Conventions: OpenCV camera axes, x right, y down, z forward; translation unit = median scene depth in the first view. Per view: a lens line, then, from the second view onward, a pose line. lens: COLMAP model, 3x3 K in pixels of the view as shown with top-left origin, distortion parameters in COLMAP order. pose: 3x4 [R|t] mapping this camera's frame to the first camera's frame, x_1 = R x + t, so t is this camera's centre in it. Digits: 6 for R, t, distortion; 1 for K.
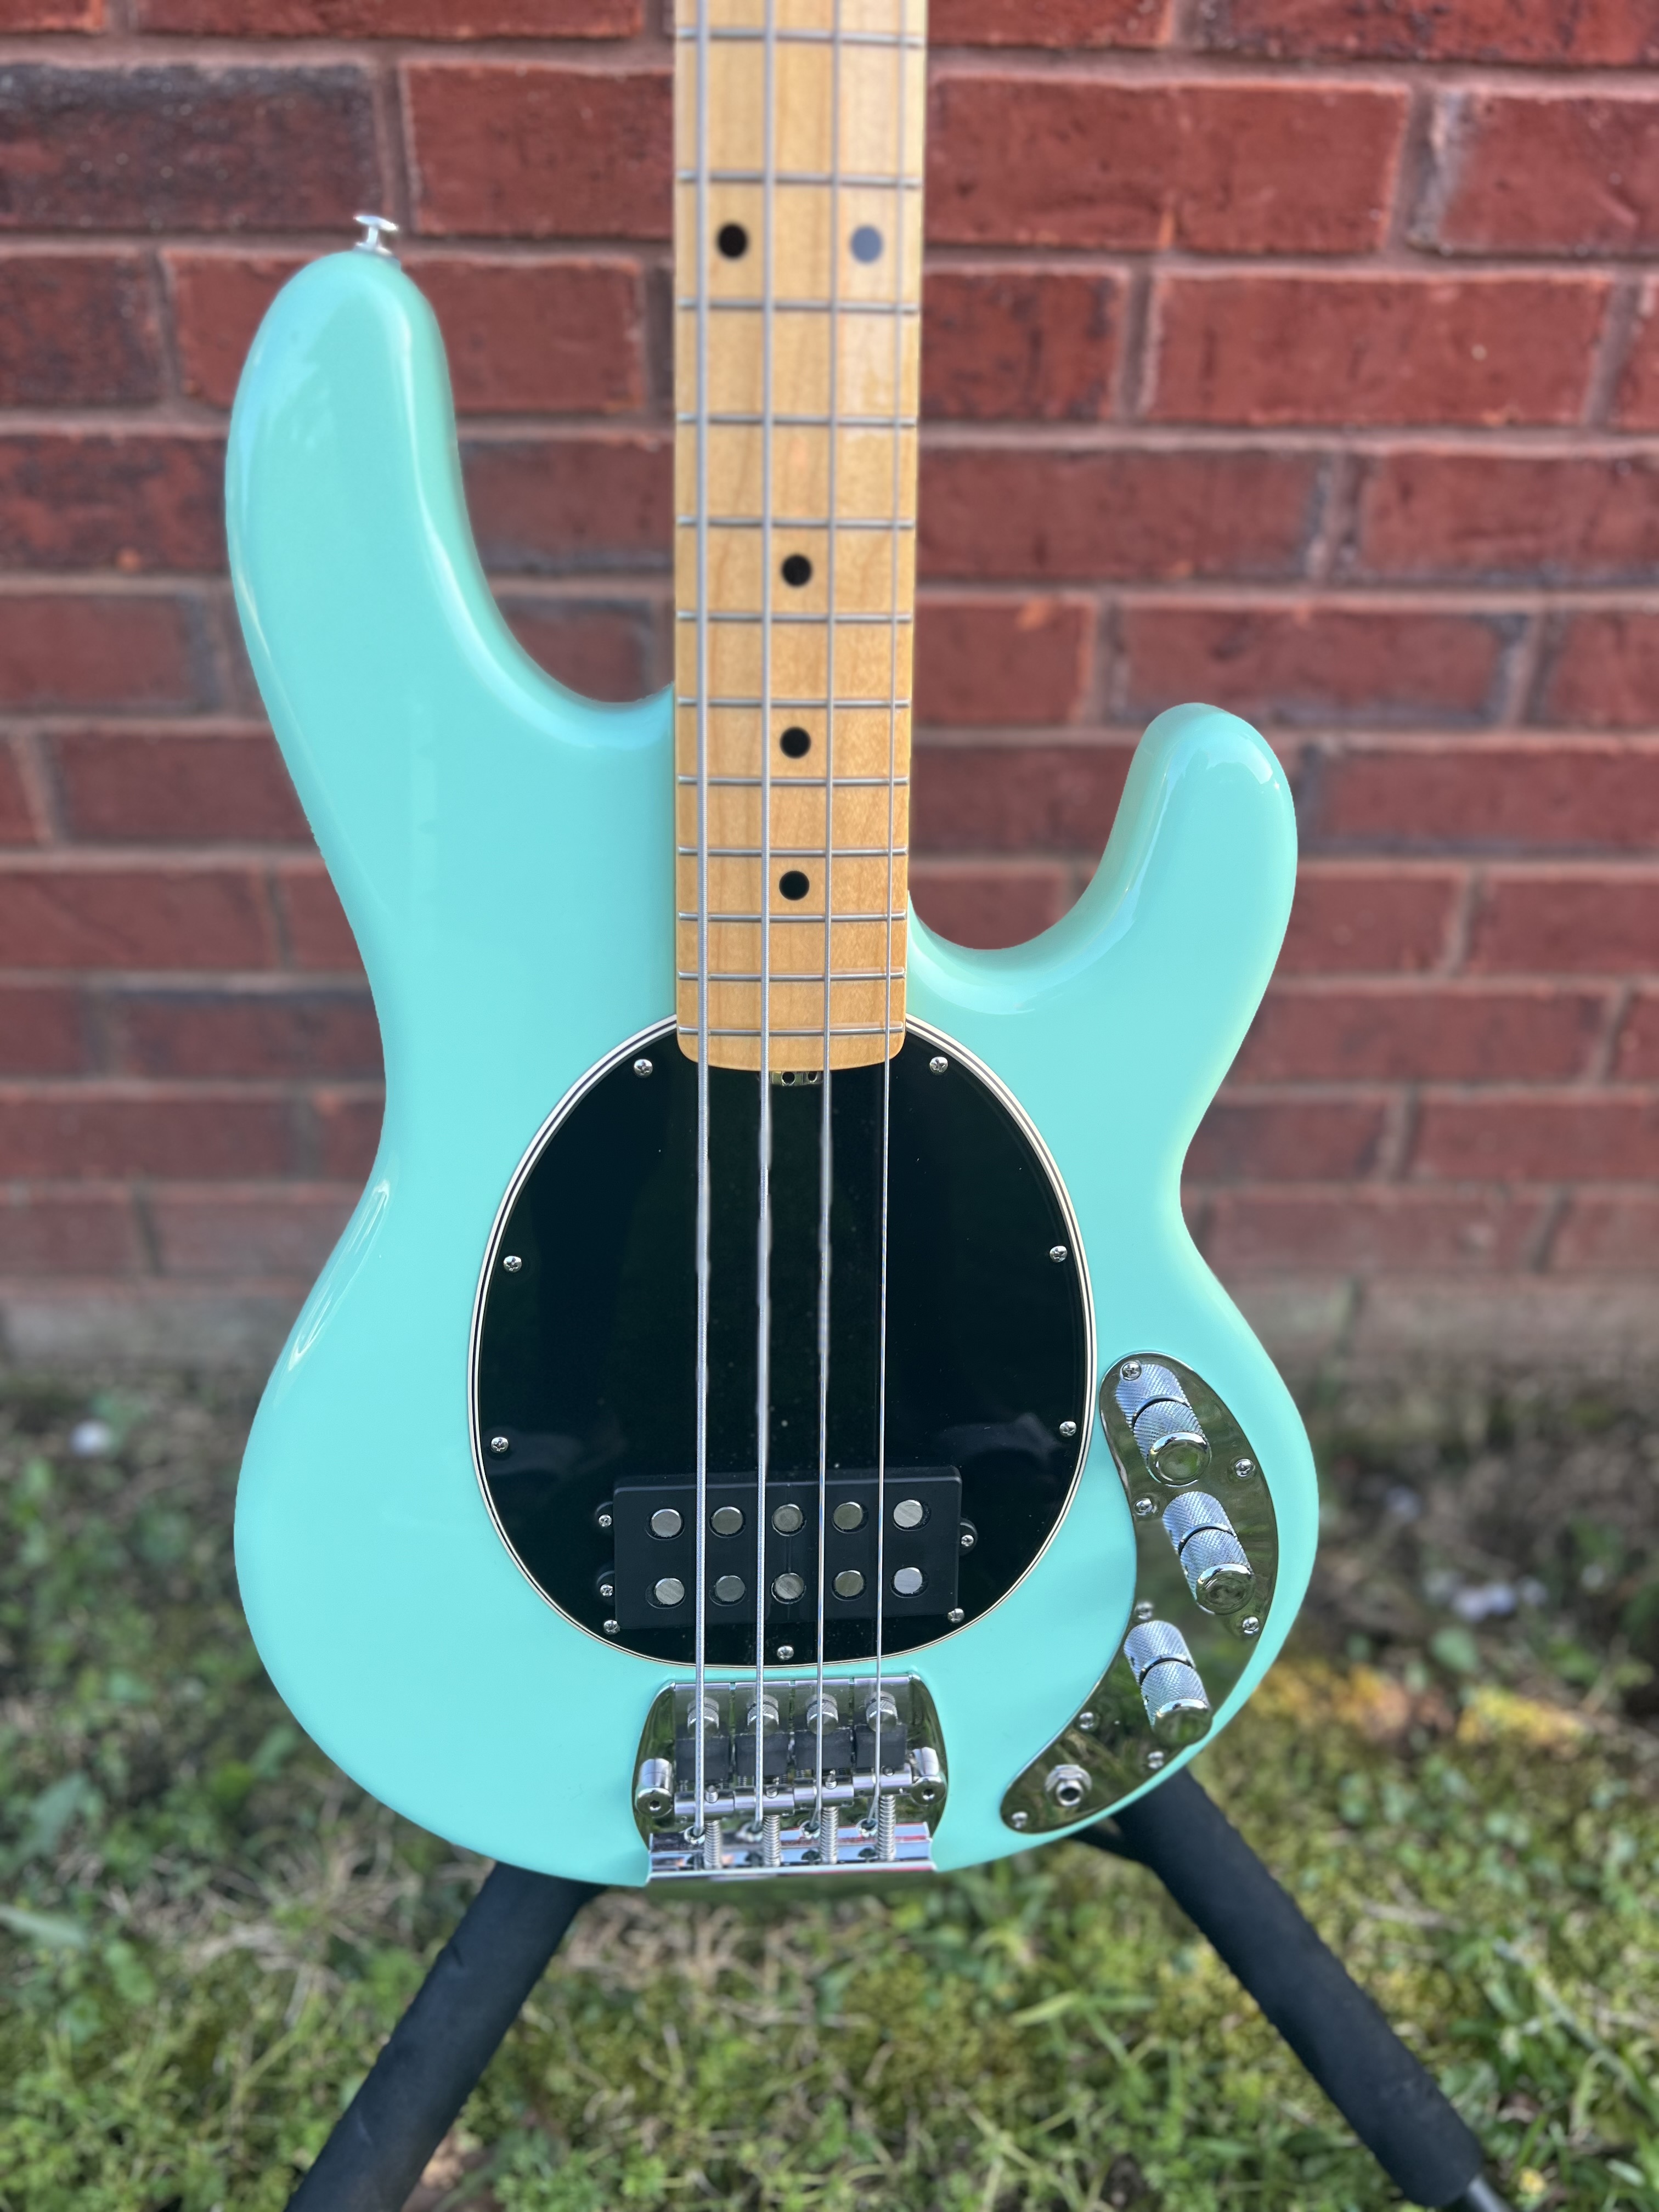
lens RADIAL K [[1633.9, 0, 827.1], [0, 1633.9, 1109.8], [0, 0, 1]] dist [0.046711, -0.058198]
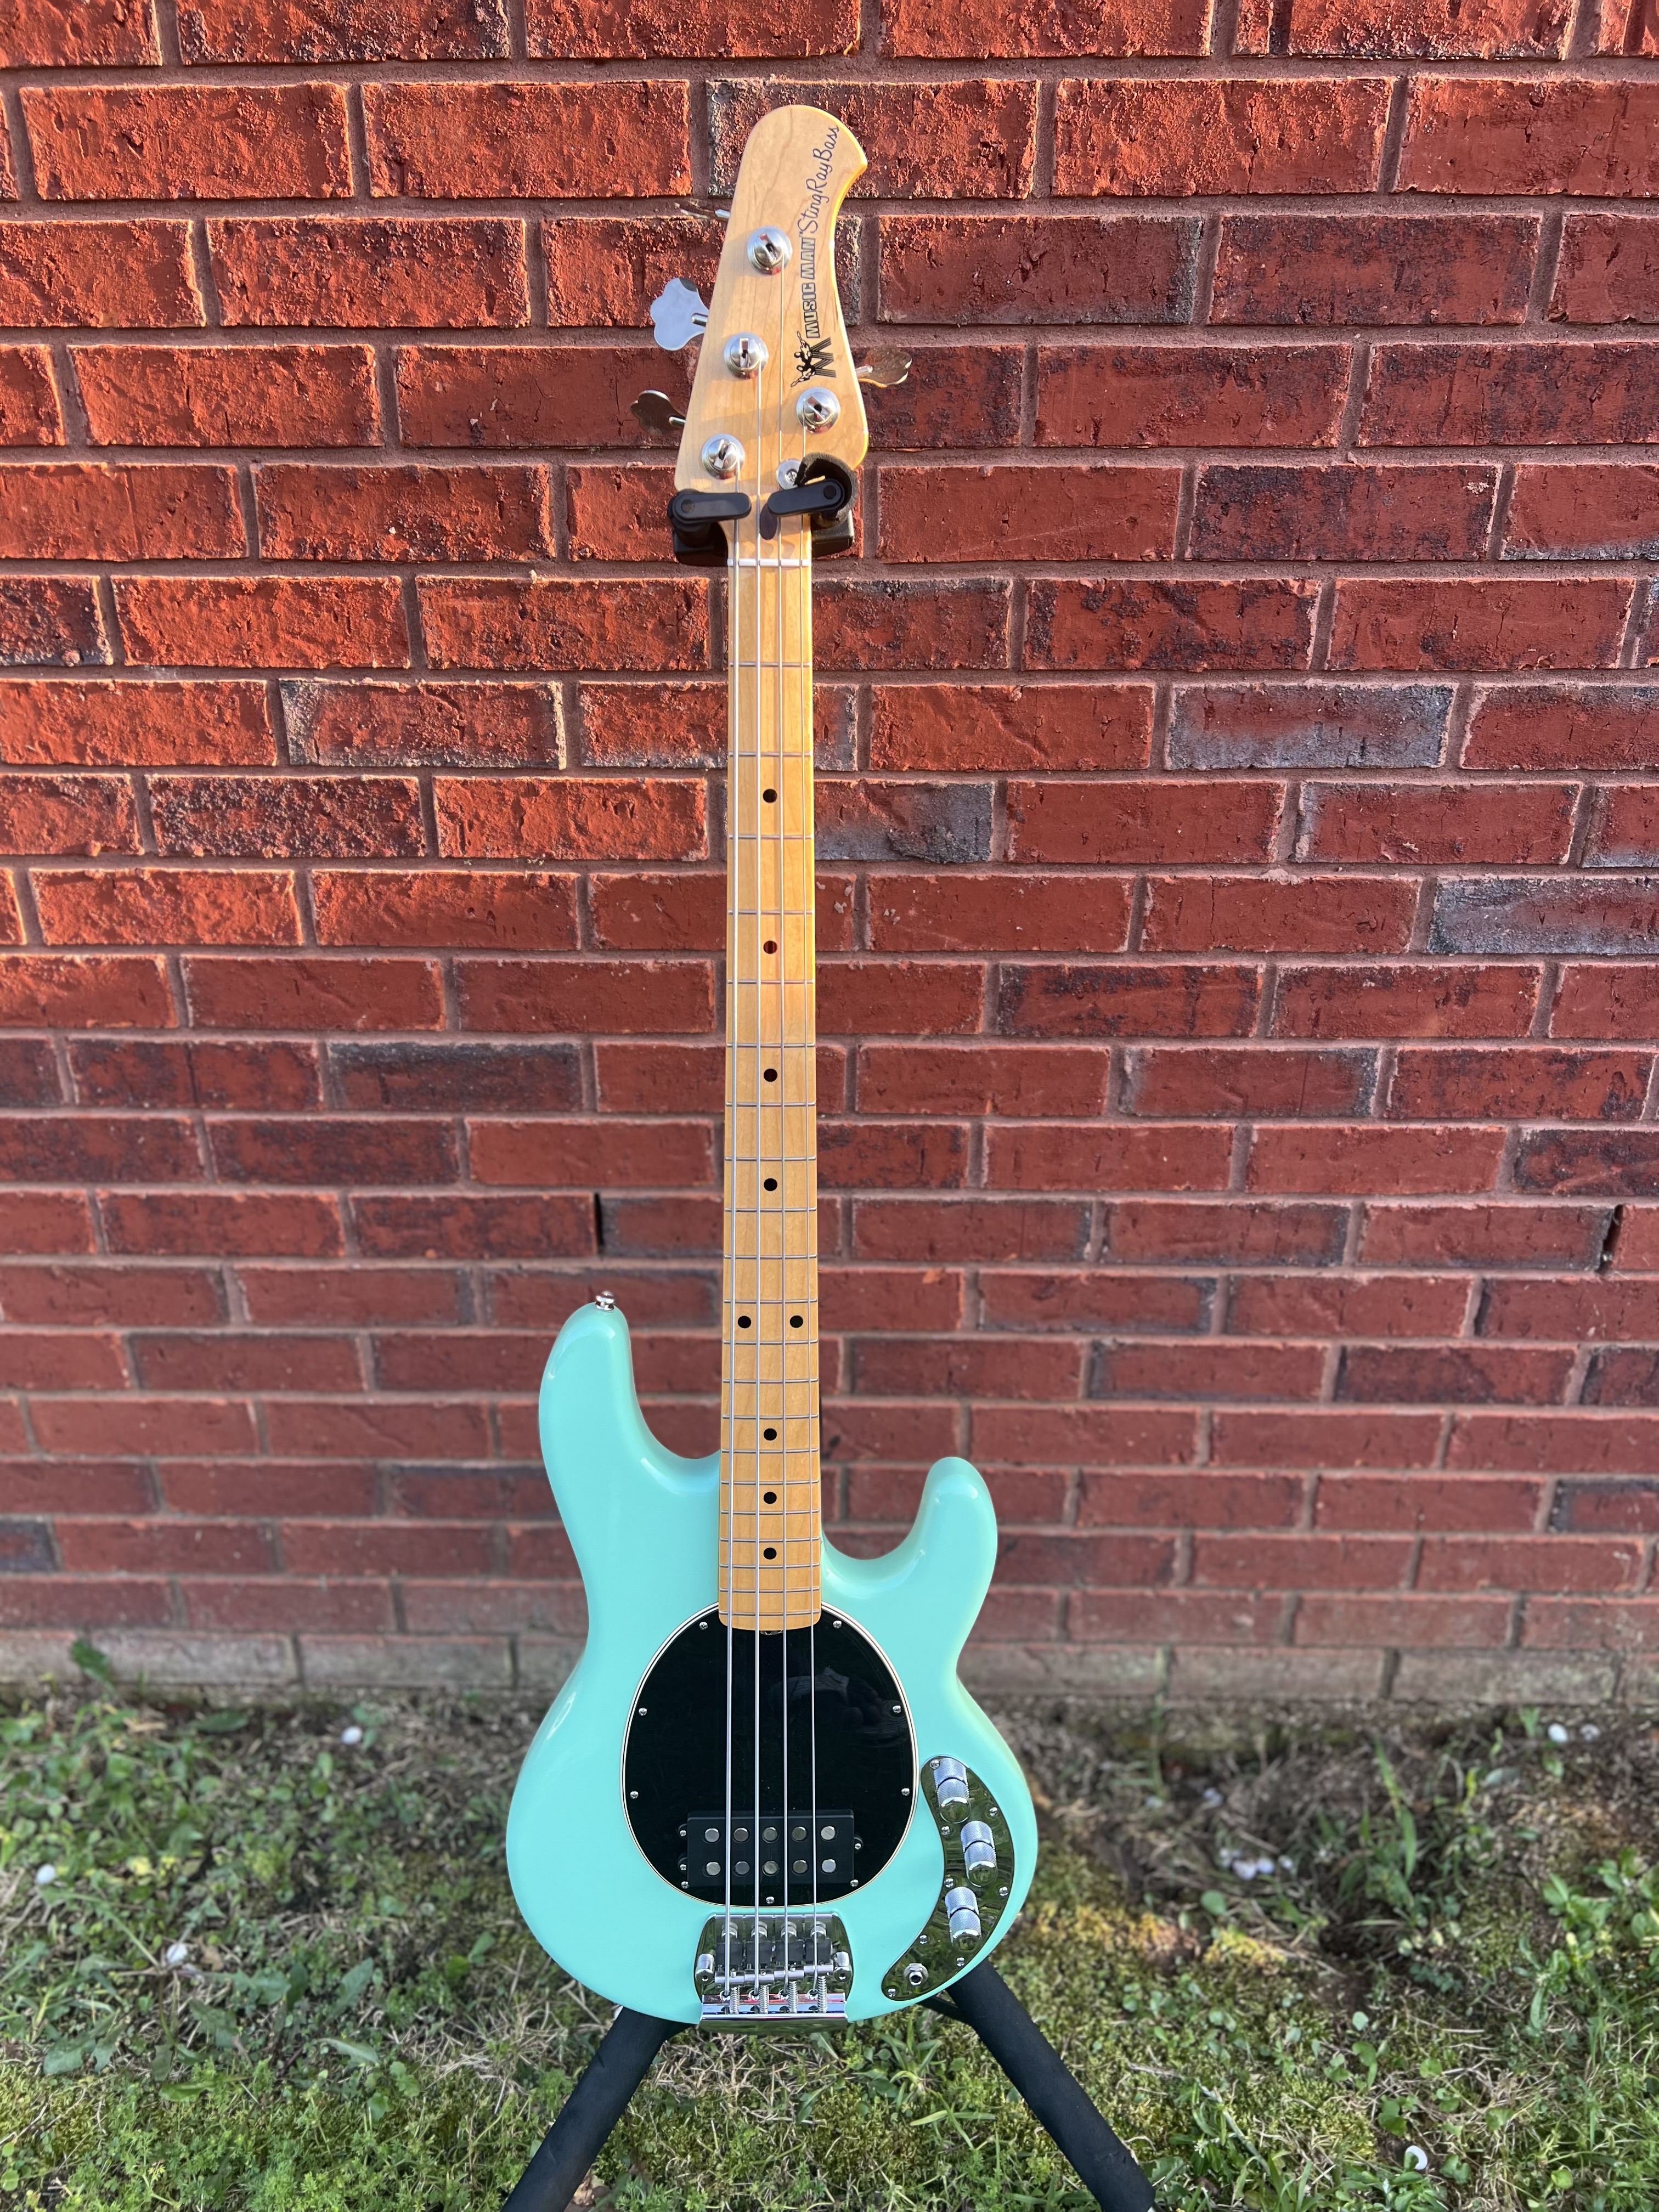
lens RADIAL K [[1633.9, 0, 810.4], [0, 1633.9, 1107.1], [0, 0, 1]] dist [0.046711, -0.058198]
pose [[0.998620, 0.001875, -0.052476, 0.094344], [-0.007970, 0.993195, -0.116192, -0.296439], [0.051901, 0.116450, 0.991840, -0.823013]]
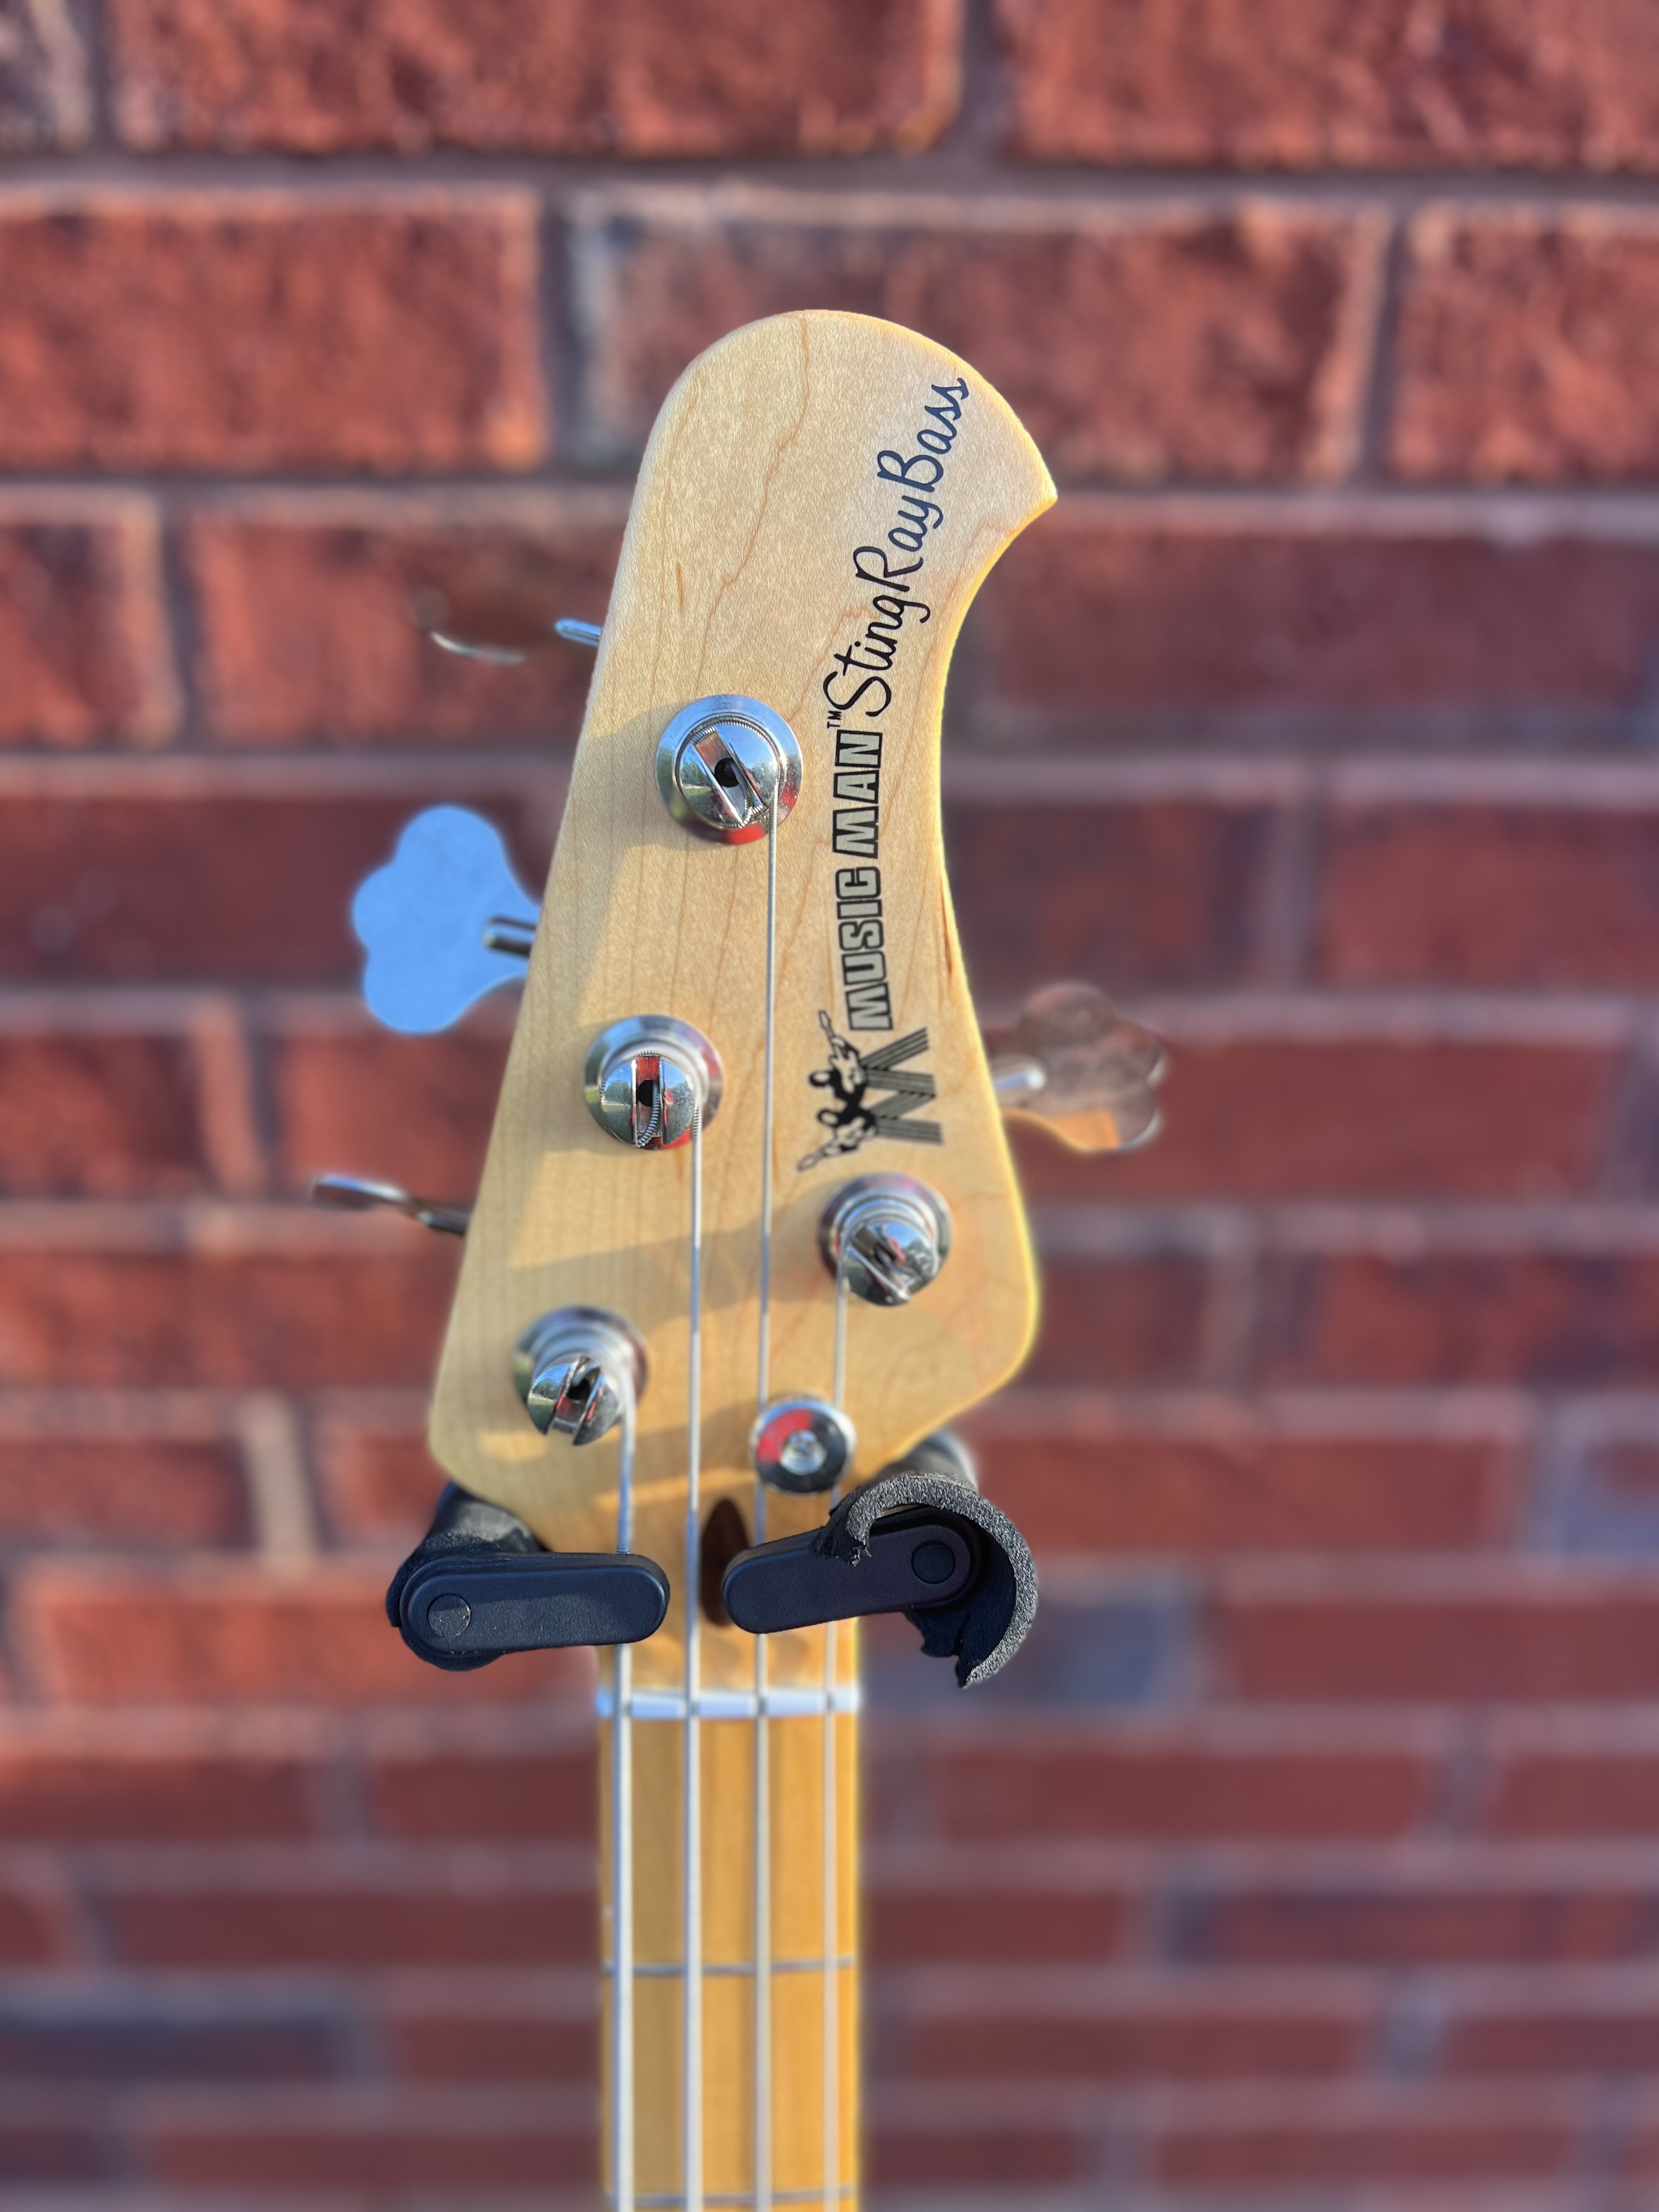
lens RADIAL K [[1633.9, 0, 812.3], [0, 1633.9, 1076.9], [0, 0, 1]] dist [0.046711, -0.058198]
pose [[0.999864, -0.003645, -0.016086, 0.026520], [0.000787, 0.984709, -0.174206, -0.904738], [0.016474, 0.174170, 0.984578, -0.074842]]
